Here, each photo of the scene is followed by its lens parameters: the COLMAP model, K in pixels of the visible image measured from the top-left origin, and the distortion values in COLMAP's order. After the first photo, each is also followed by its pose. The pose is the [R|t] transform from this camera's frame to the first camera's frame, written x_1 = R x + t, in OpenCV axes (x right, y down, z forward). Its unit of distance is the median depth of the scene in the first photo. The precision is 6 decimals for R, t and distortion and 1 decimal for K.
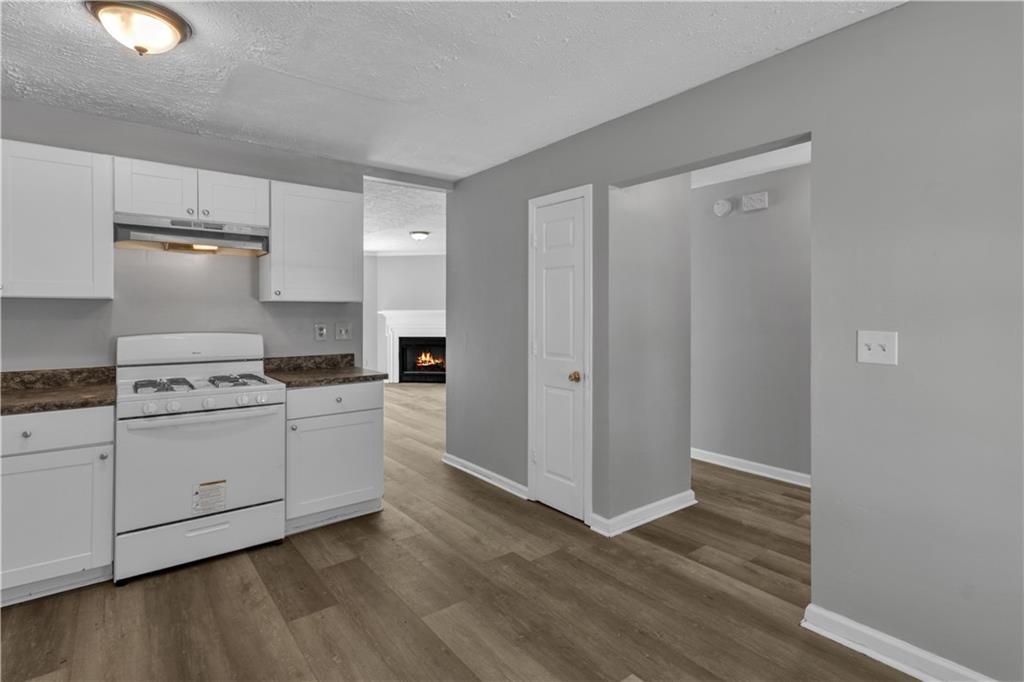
lens RADIAL K [[510.0, 0, 512.5], [0, 510.0, 313.1], [0, 0, 1]] dist [0.015296, -0.000341]
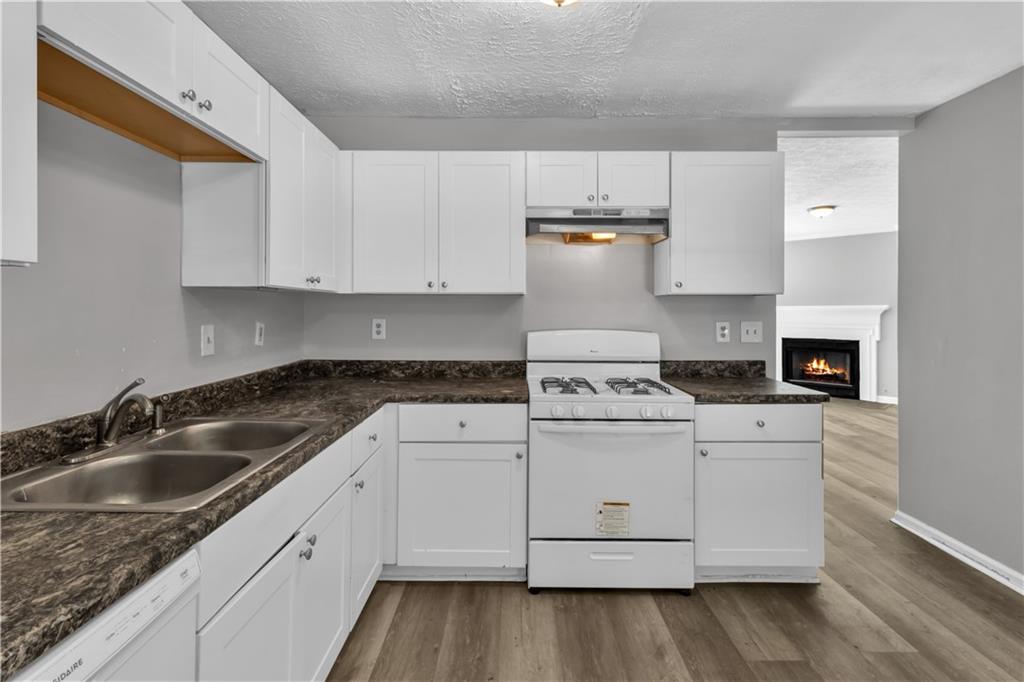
lens RADIAL K [[509.4, 0, 509.3], [0, 509.4, 307.5], [0, 0, 1]] dist [0.005201, 0.000493]
pose [[0.784860, -0.000266, -0.619673, -0.176094], [-0.002563, 0.999990, -0.003675, 0.002019], [0.619668, 0.004473, 0.784852, 0.193248]]
